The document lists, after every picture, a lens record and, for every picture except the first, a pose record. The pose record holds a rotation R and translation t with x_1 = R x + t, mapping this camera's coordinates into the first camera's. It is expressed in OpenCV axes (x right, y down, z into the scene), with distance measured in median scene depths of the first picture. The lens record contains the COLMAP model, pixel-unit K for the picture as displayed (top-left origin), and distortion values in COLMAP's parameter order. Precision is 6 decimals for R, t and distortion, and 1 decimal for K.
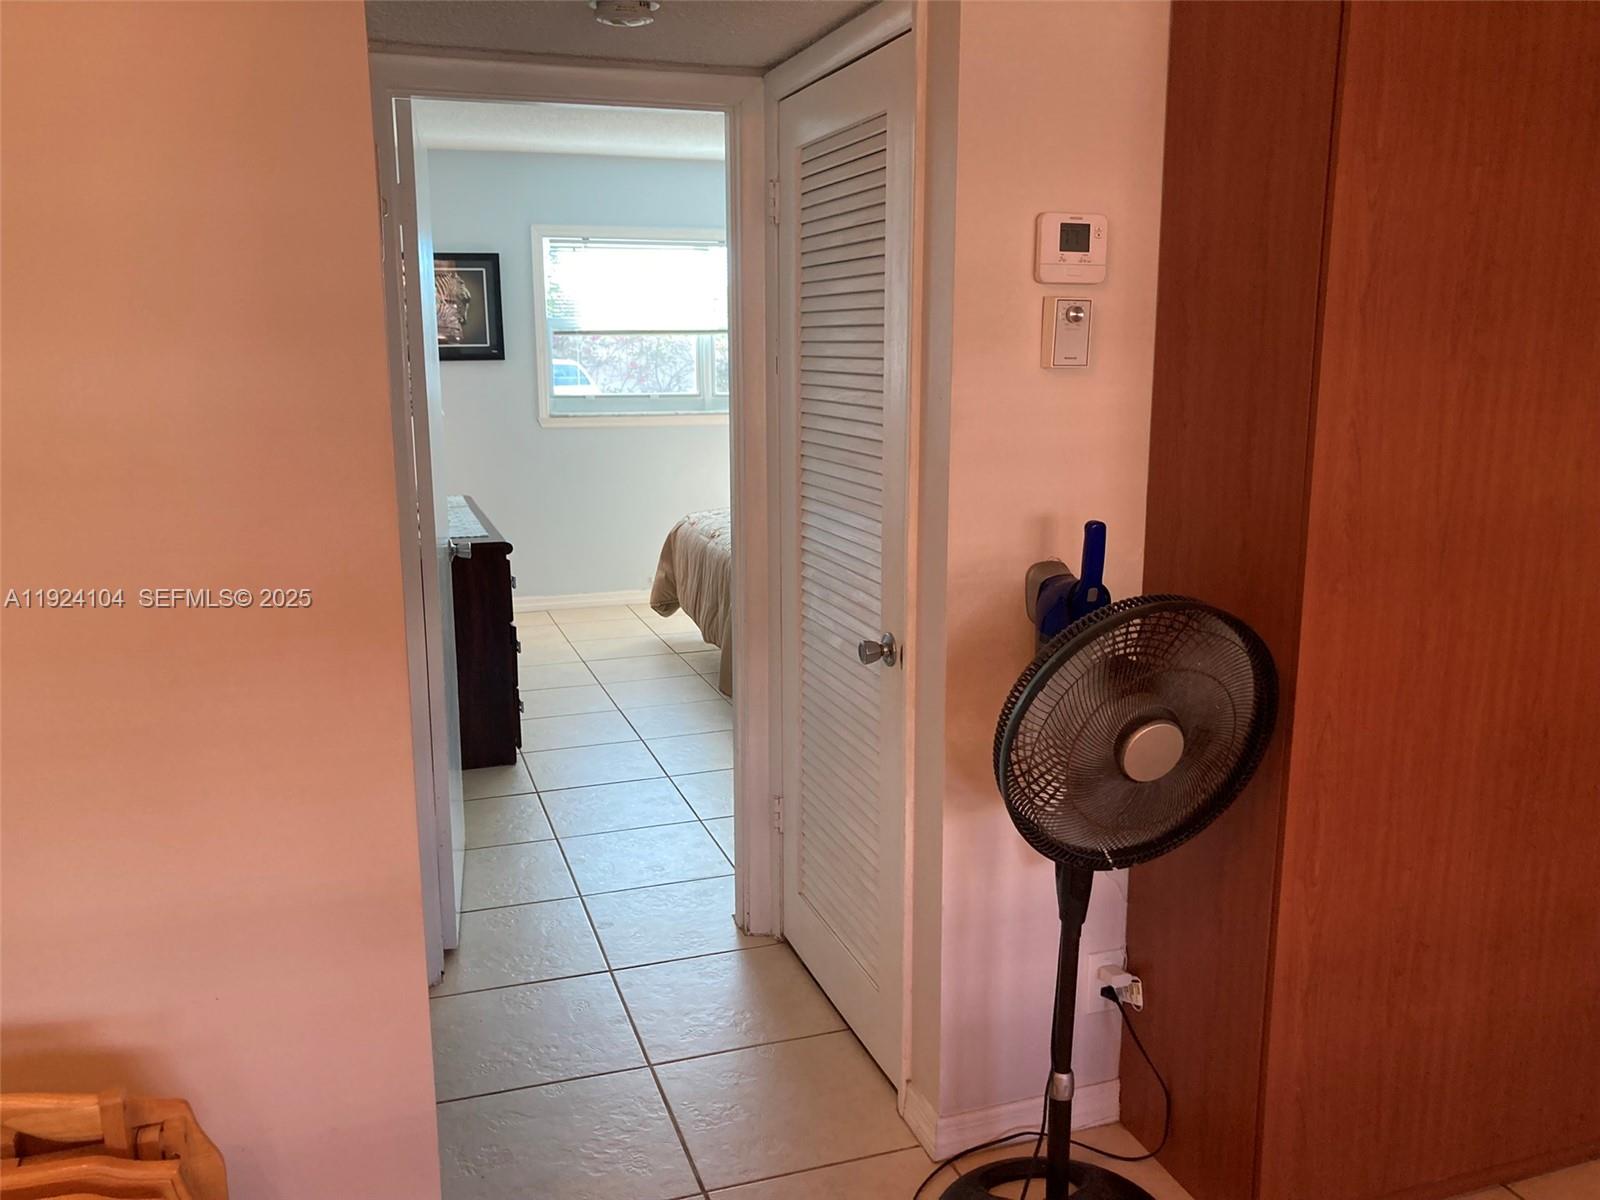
lens RADIAL K [[1315.0, 0, 819.1], [0, 1315.0, 599.8], [0, 0, 1]] dist [0.043299, -0.052265]
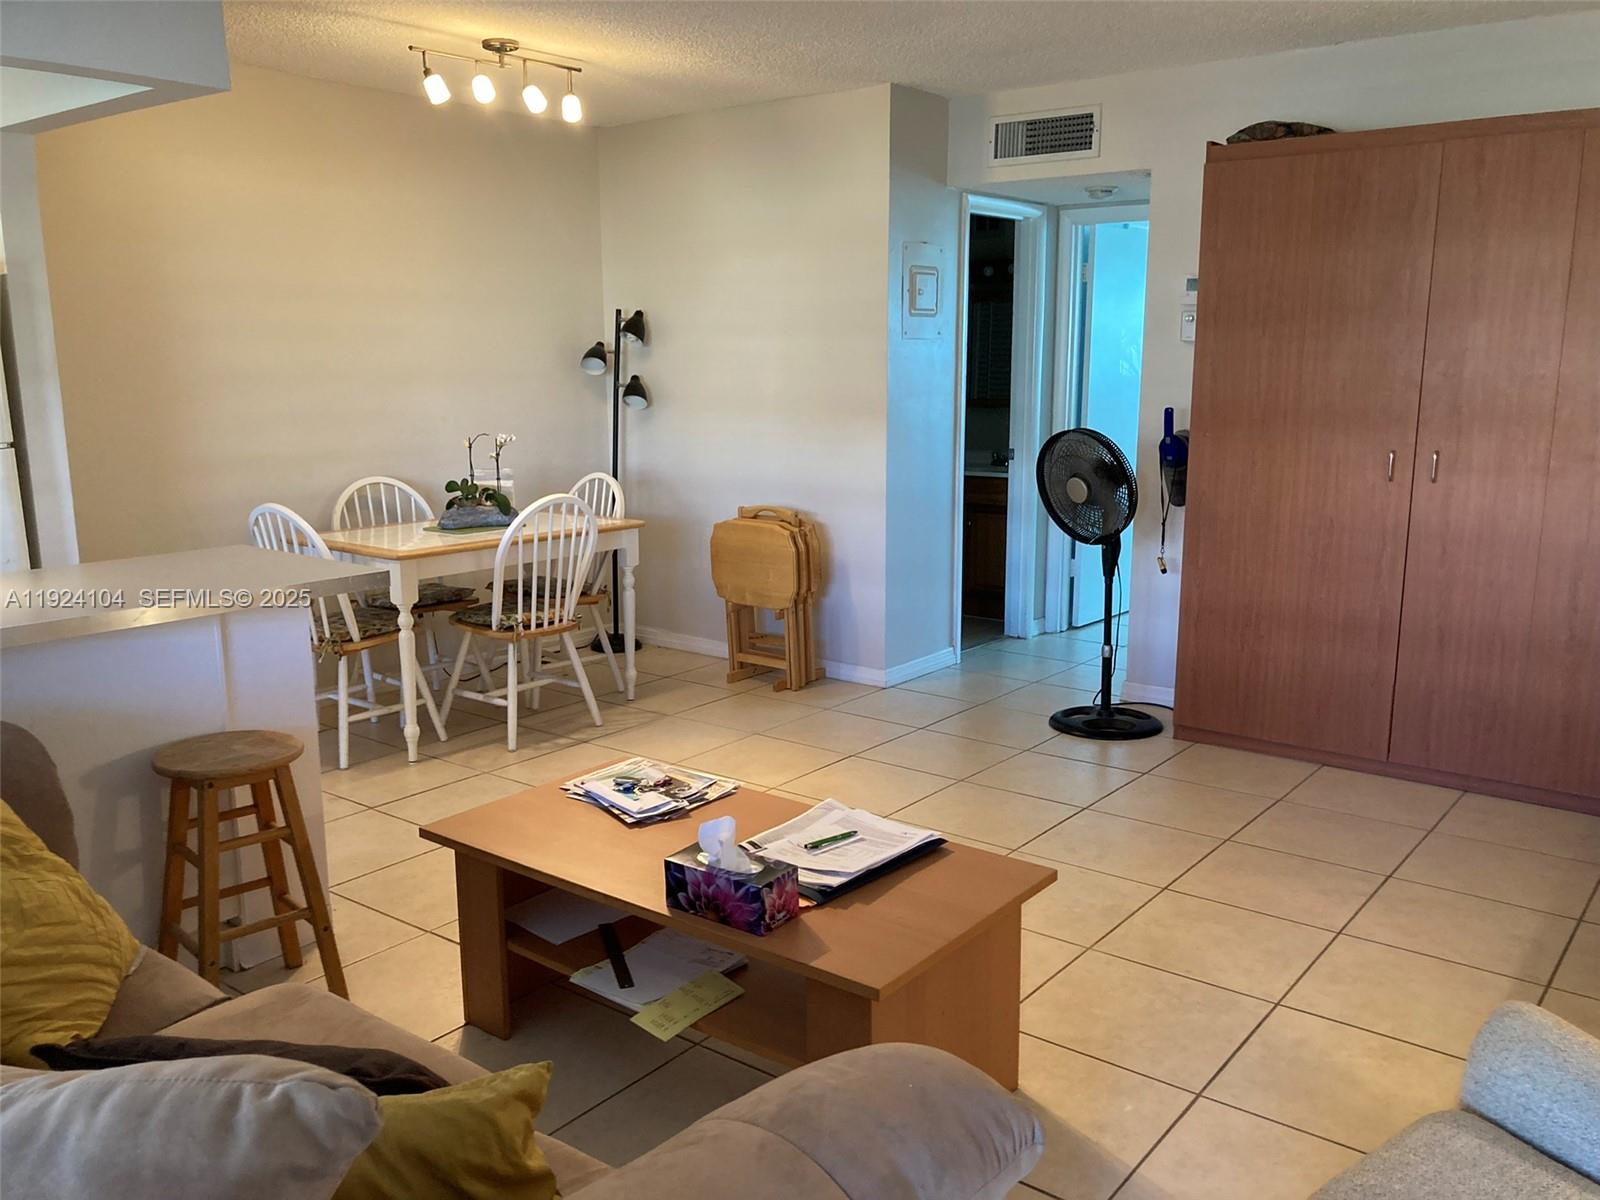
lens RADIAL K [[1315.0, 0, 807.6], [0, 1315.0, 611.1], [0, 0, 1]] dist [0.043299, -0.052265]
pose [[0.542674, 0.162699, -0.824035, 1.782866], [-0.160896, 0.983029, 0.088132, 0.183056], [0.824389, 0.084757, 0.559641, -0.768821]]
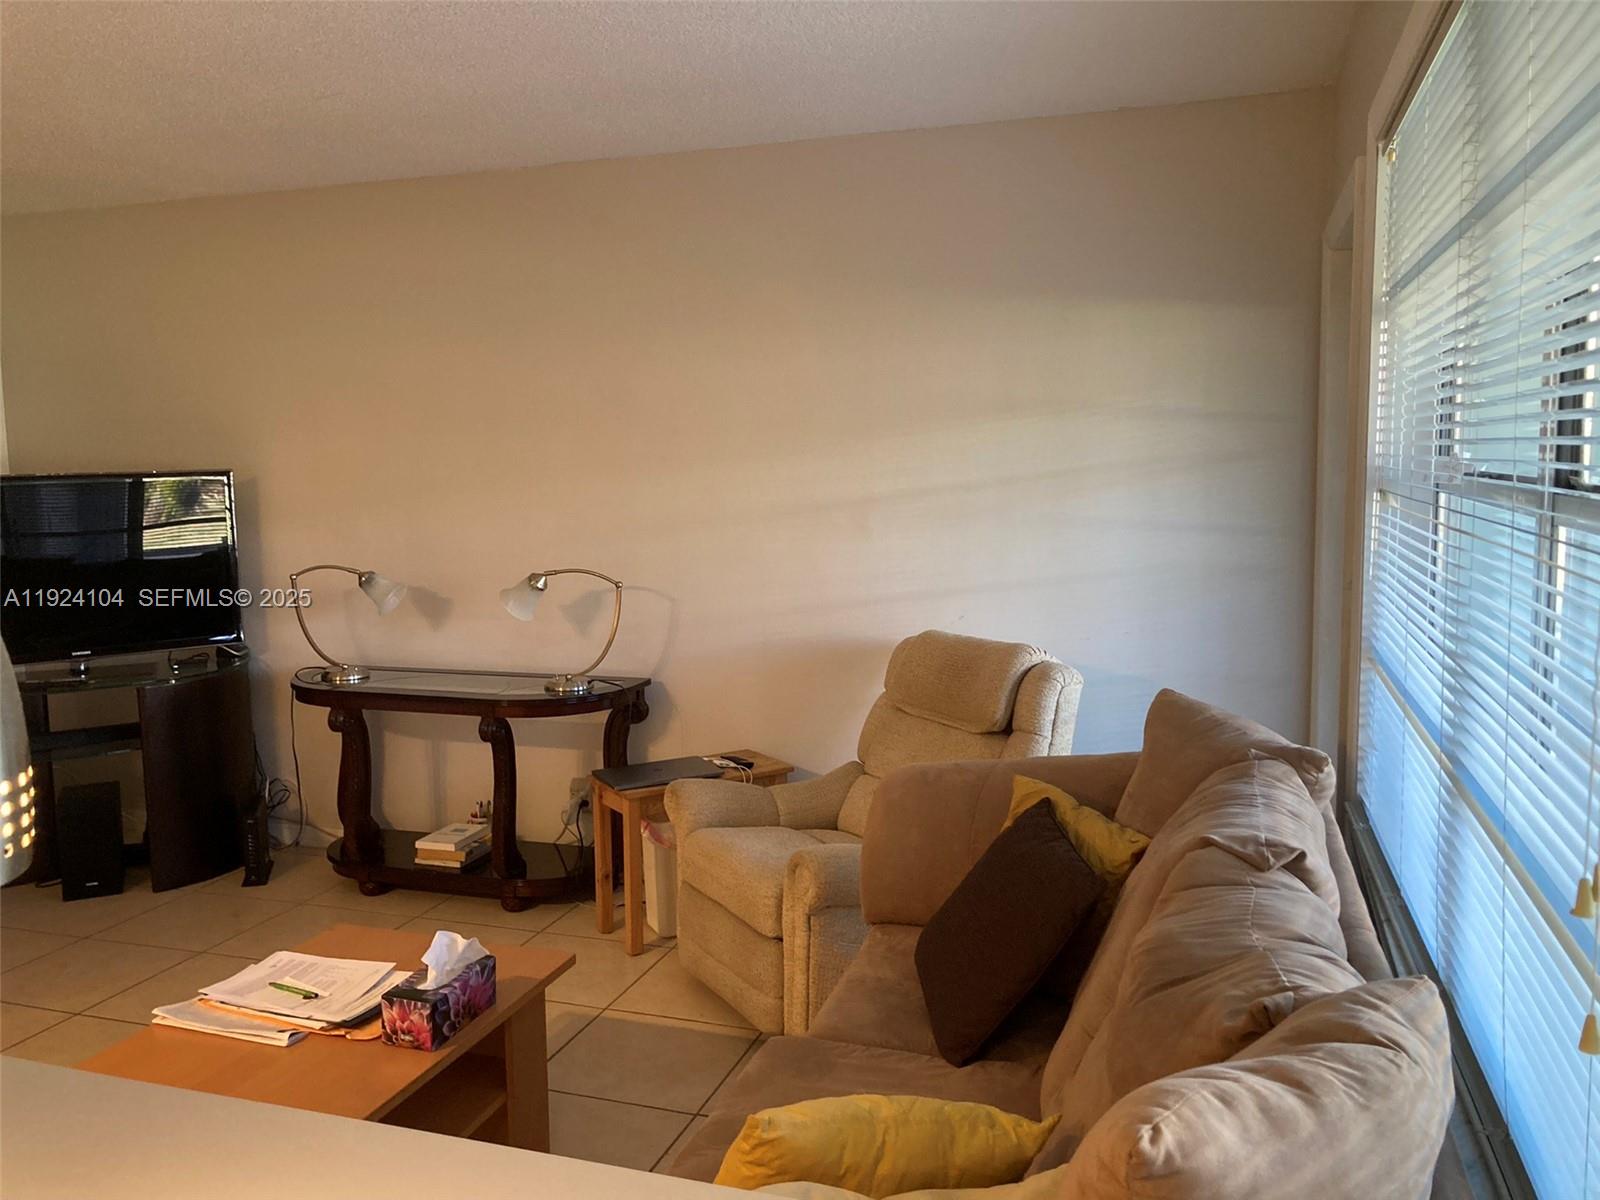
lens RADIAL K [[1315.0, 0, 773.0], [0, 1315.0, 588.4], [0, 0, 1]] dist [0.043299, -0.052265]
pose [[0.623547, -0.093104, 0.776222, 0.265700], [0.167574, 0.985723, -0.016381, 0.227408], [-0.763615, 0.140289, 0.630246, -1.170241]]
